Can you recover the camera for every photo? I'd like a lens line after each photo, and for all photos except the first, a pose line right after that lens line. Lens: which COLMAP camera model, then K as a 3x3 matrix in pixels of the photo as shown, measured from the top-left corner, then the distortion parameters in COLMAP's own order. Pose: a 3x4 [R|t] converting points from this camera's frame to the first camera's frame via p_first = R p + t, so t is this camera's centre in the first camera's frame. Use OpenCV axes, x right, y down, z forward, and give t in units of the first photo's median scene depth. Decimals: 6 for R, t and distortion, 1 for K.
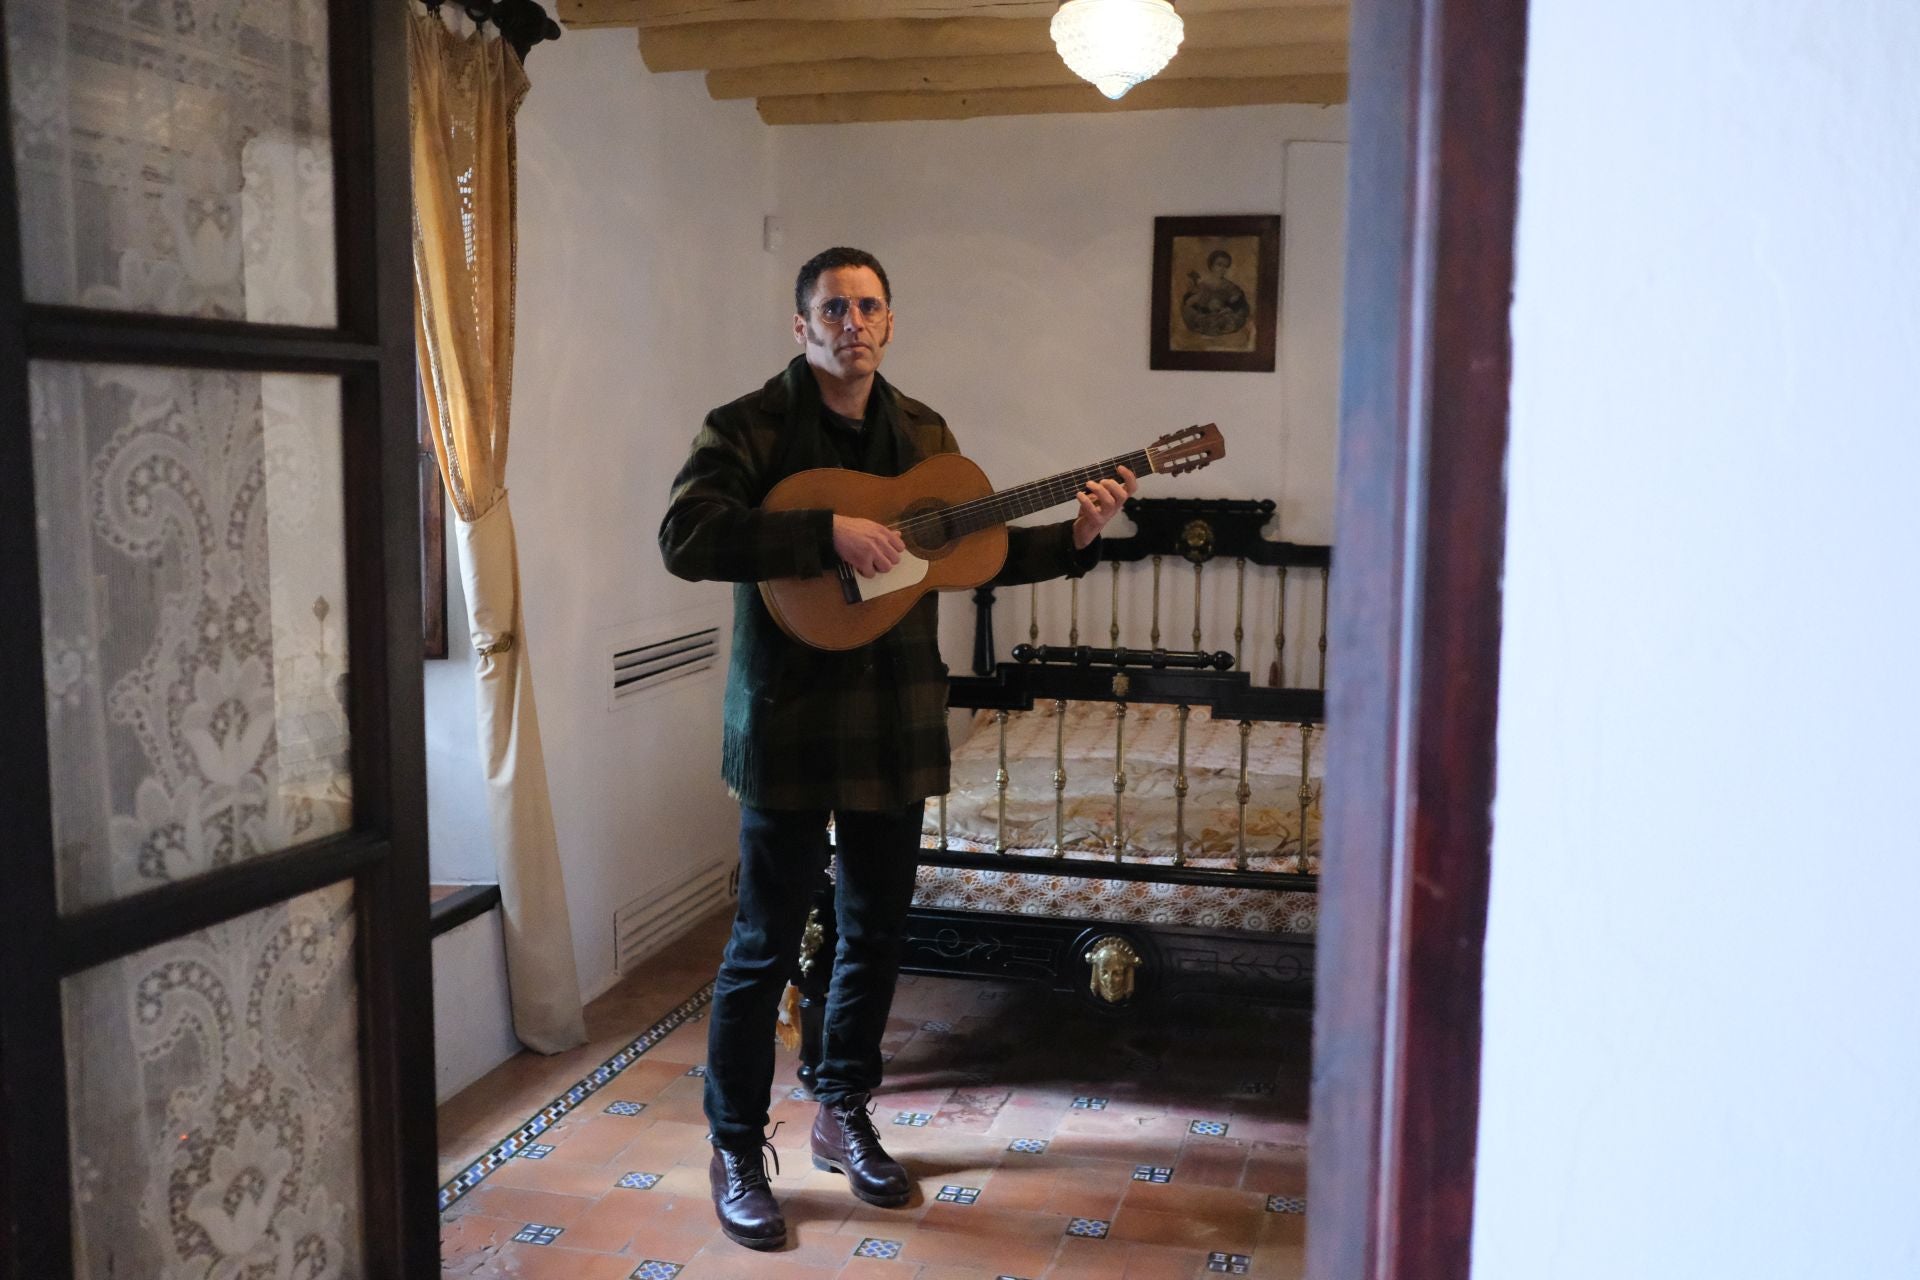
lens RADIAL K [[1838.3, 0, 952.4], [0, 1838.3, 646.9], [0, 0, 1]] dist [-0.074109, 0.186418]
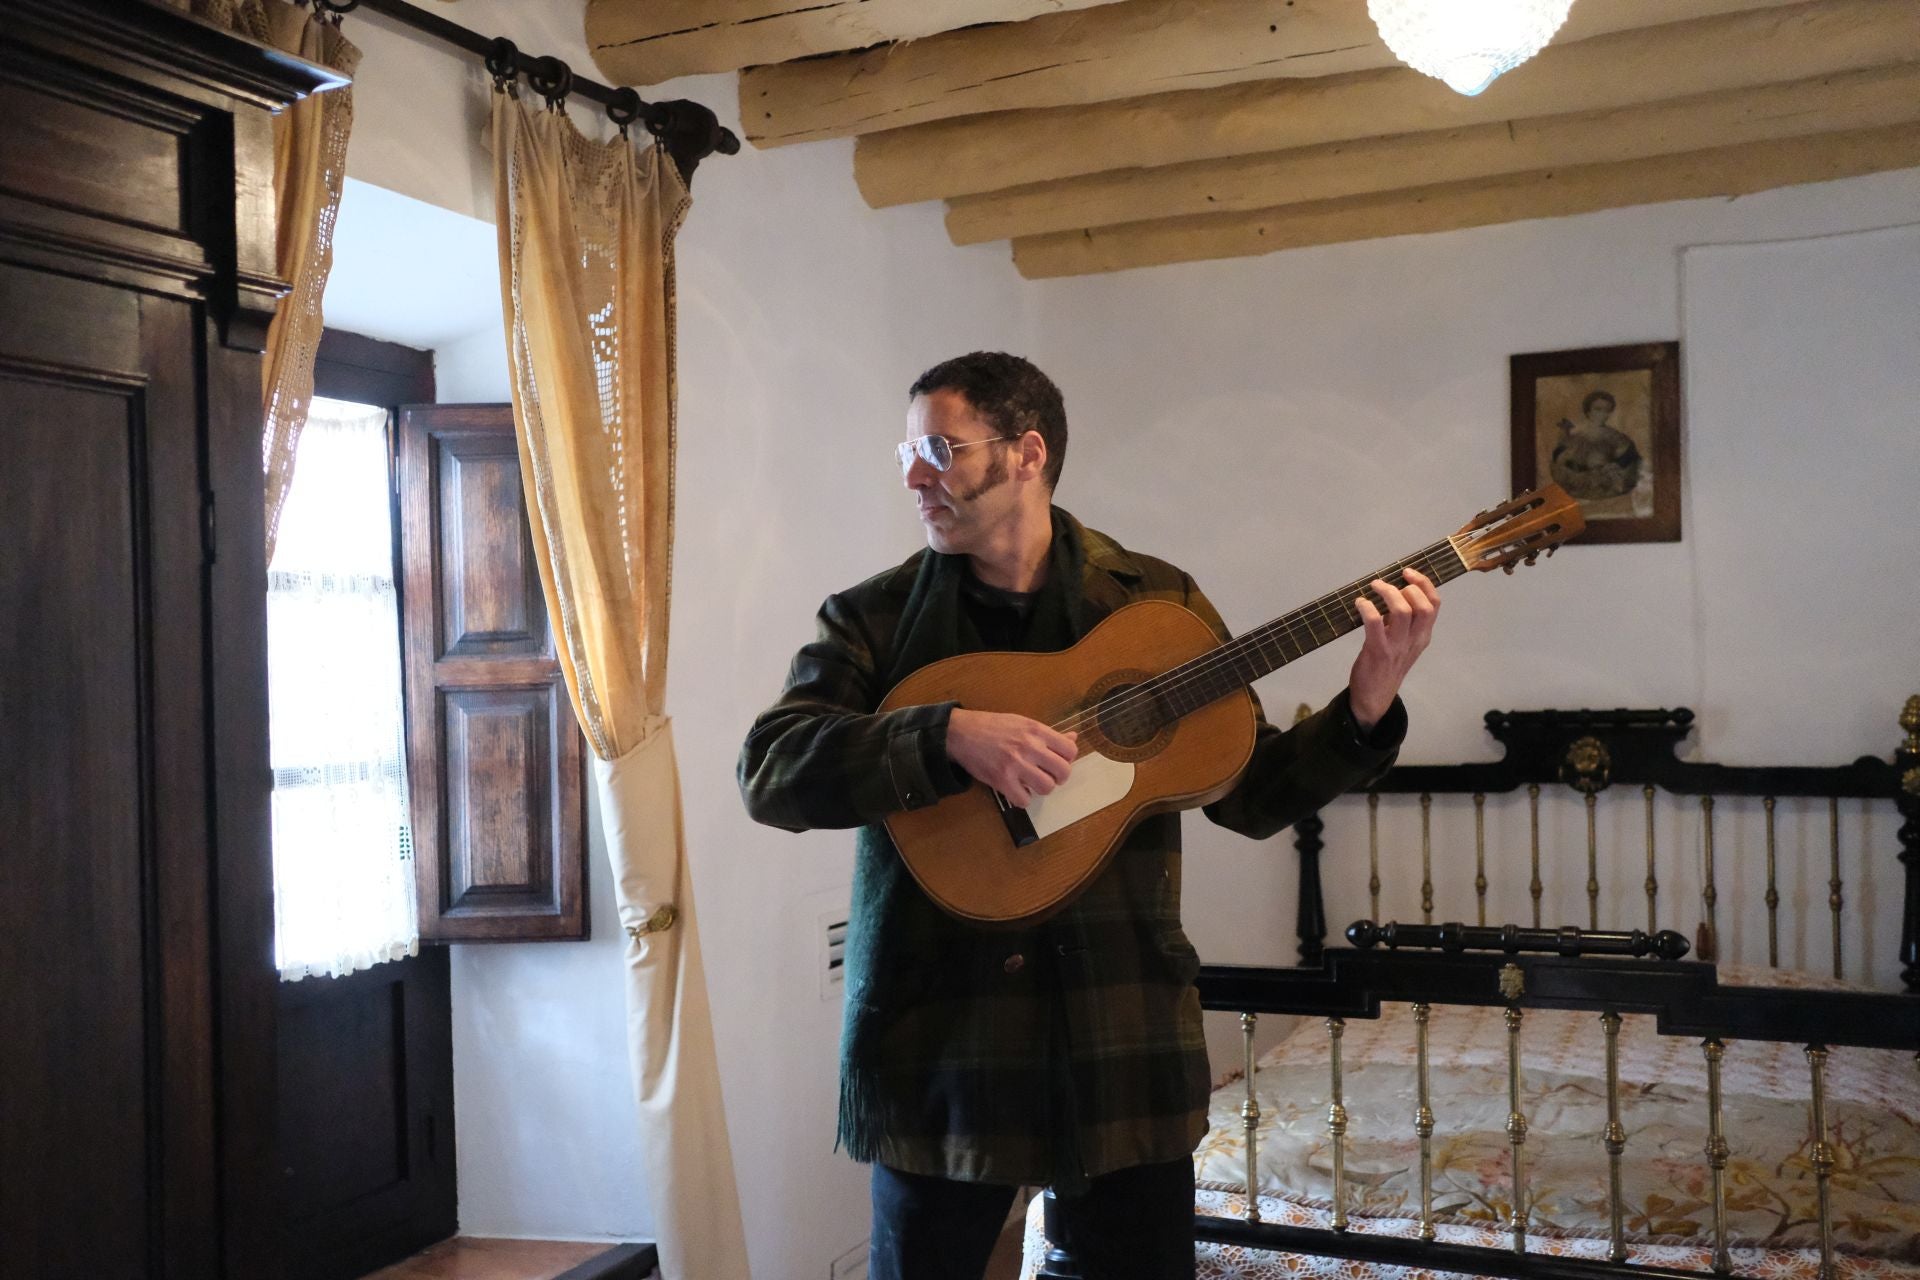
lens RADIAL K [[1838.3, 0, 952.4], [0, 1838.3, 646.9], [0, 0, 1]] dist [-0.074109, 0.186418]
pose [[0.983924, -0.033100, -0.175495, 0.010741], [0.010646, 0.991798, -0.127371, -0.016382], [0.178272, 0.123455, 0.976206, 0.273594]]
